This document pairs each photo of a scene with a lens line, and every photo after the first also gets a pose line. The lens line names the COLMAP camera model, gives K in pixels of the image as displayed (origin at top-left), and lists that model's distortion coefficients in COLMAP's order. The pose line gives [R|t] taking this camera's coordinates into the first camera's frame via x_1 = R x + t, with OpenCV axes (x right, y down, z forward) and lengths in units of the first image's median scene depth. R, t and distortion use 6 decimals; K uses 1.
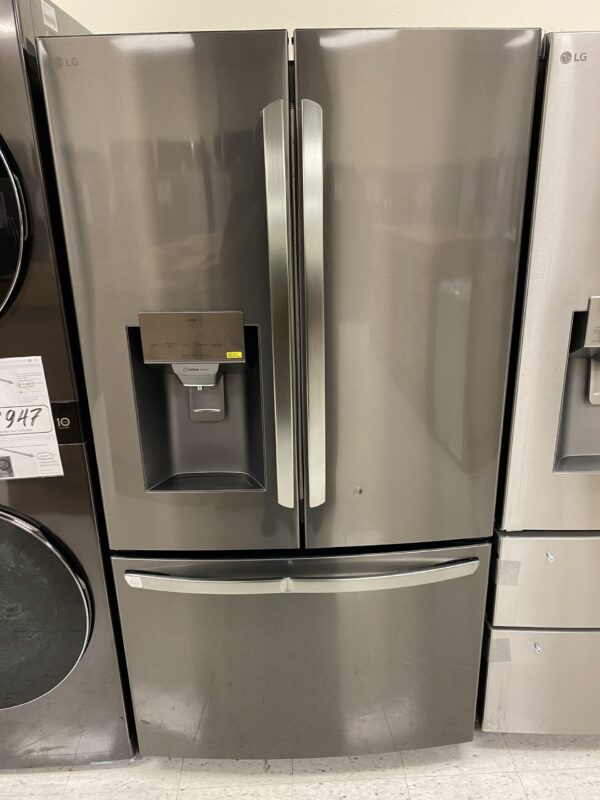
lens RADIAL K [[599.2, 0, 305.1], [0, 599.2, 396.8], [0, 0, 1]] dist [0.016193, -0.028248]
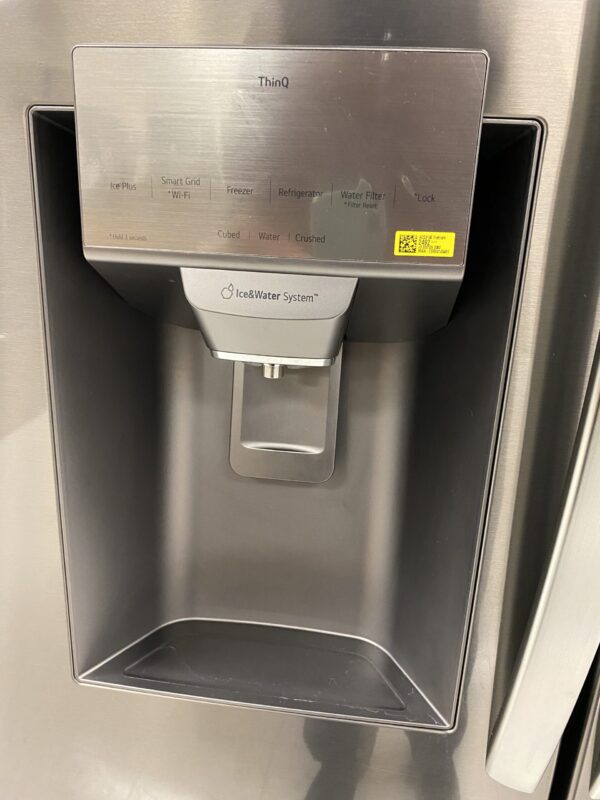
lens RADIAL K [[599.2, 0, 297.9], [0, 599.2, 402.4], [0, 0, 1]] dist [0.016193, -0.028248]
pose [[0.995047, 0.080037, -0.058952, -0.144574], [-0.082889, 0.995419, -0.047641, 0.013691], [0.054869, 0.052292, 0.997123, 0.710105]]
